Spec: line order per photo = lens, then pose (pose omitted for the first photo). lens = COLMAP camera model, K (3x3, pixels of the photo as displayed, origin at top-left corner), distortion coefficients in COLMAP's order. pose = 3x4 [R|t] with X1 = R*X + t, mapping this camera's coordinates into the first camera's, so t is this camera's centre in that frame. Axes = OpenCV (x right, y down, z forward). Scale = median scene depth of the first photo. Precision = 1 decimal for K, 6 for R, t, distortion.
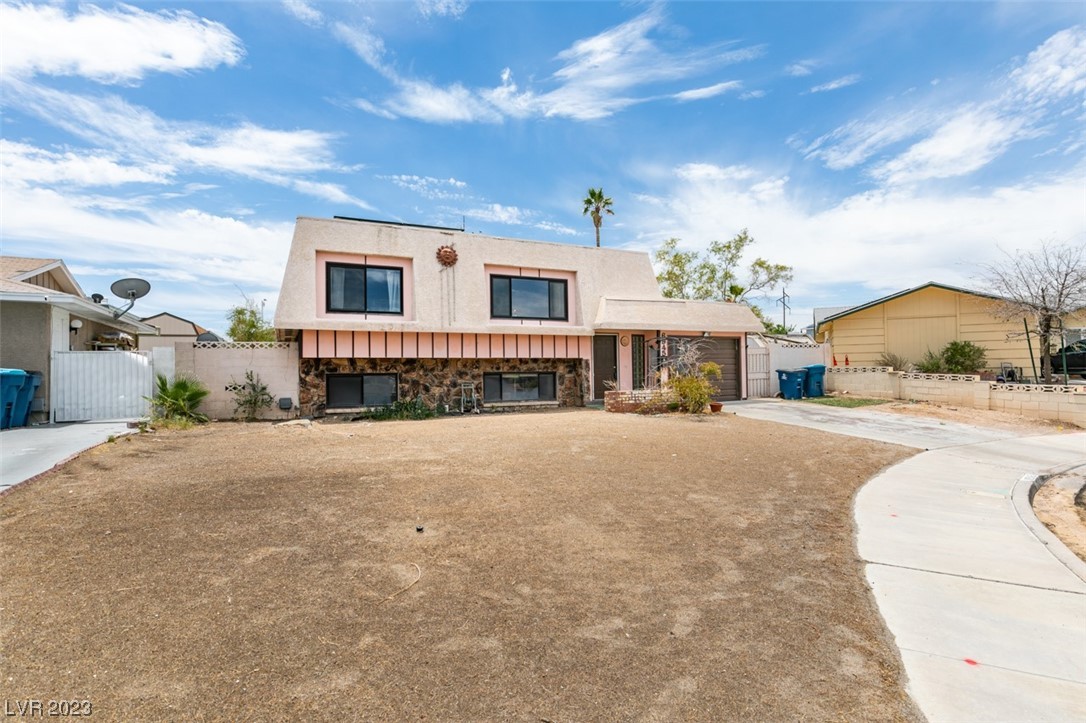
lens RADIAL K [[537.0, 0, 540.3], [0, 537.0, 365.4], [0, 0, 1]] dist [0.000519, 0.000183]
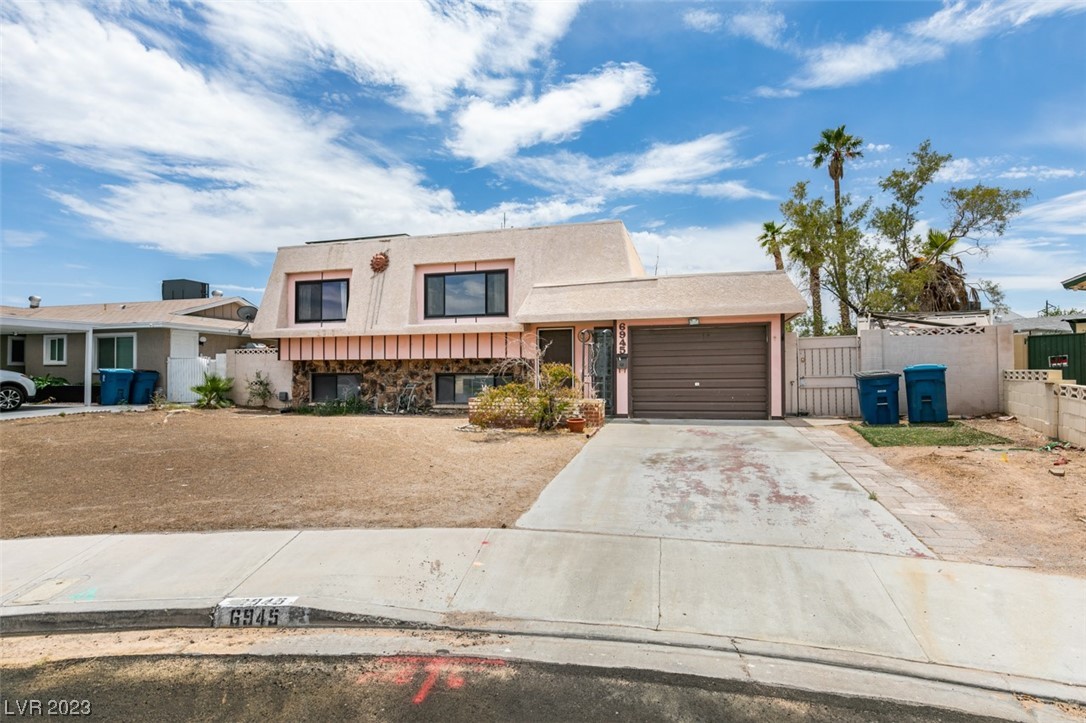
lens RADIAL K [[537.0, 0, 540.3], [0, 537.0, 365.4], [0, 0, 1]] dist [0.000519, 0.000183]
pose [[0.750319, 0.001351, -0.661075, 0.657359], [0.003418, 0.999977, 0.005922, -0.006335], [0.661067, -0.006703, 0.750297, 0.362989]]
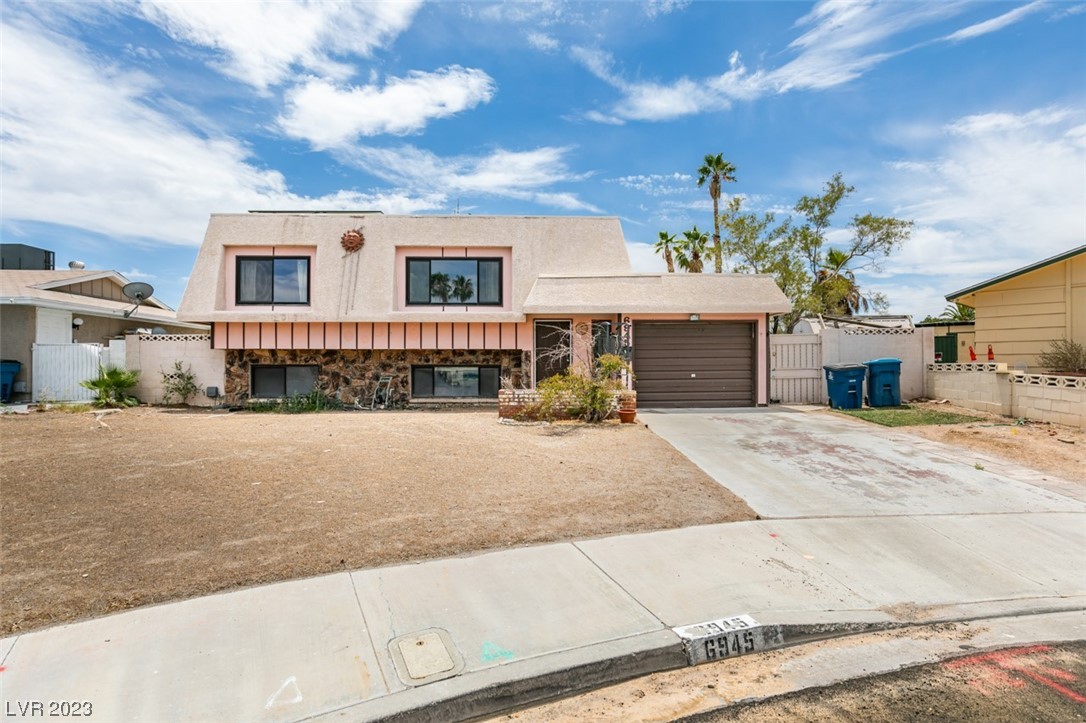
lens RADIAL K [[522.2, 0, 543.5], [0, 522.2, 358.7], [0, 0, 1]] dist [-0.005161, -0.000473]
pose [[0.914336, 0.005842, -0.404915, 0.436568], [-0.005432, 0.999983, 0.002161, -0.000755], [0.404920, 0.000224, 0.914352, 0.260016]]
